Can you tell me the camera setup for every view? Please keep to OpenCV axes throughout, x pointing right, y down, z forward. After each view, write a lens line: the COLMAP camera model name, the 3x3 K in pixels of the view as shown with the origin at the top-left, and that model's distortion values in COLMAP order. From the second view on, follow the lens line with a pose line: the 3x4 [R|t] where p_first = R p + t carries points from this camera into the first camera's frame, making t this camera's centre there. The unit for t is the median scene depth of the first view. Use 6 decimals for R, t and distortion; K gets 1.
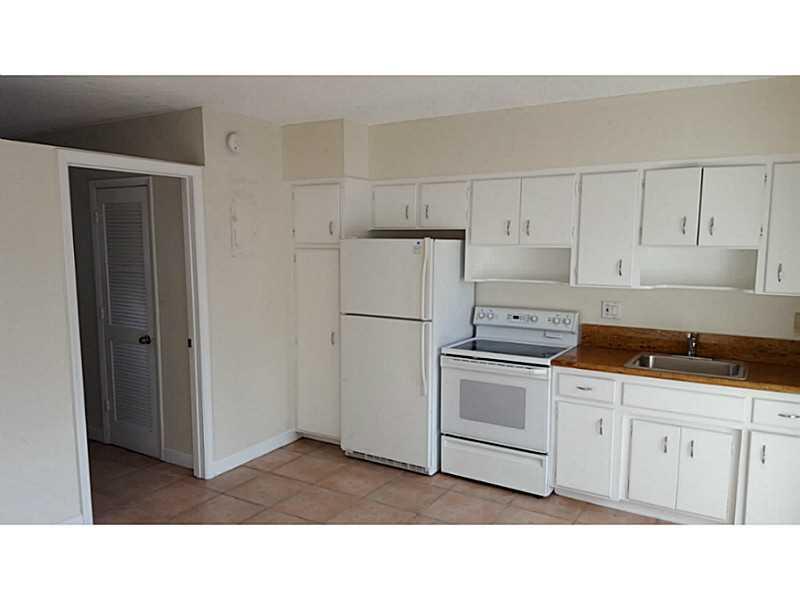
lens RADIAL K [[586.6, 0, 399.5], [0, 586.6, 300.1], [0, 0, 1]] dist [0.054833, -0.028471]
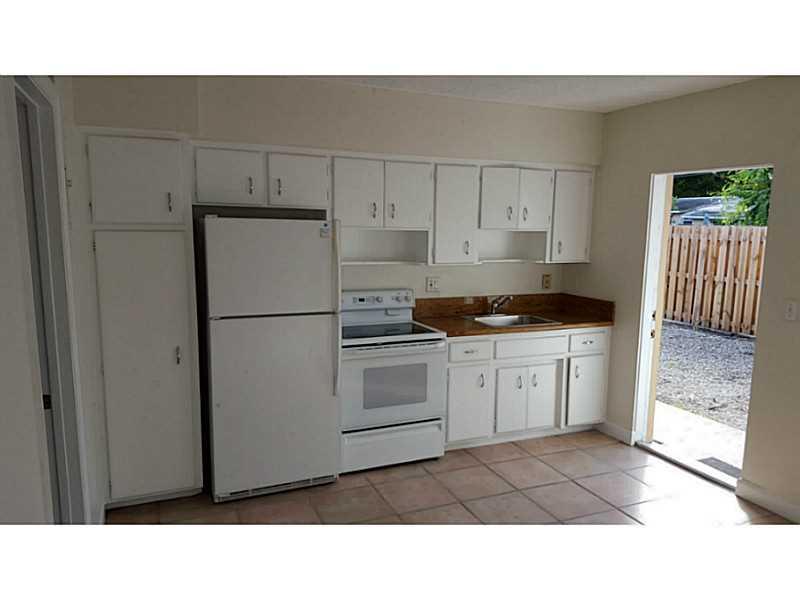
lens RADIAL K [[586.6, 0, 402.8], [0, 586.6, 304.8], [0, 0, 1]] dist [0.054833, -0.028471]
pose [[0.561977, -0.107150, 0.820184, -0.648727], [0.069461, 0.994185, 0.082289, -0.044102], [-0.824231, 0.010726, 0.566151, 0.420806]]
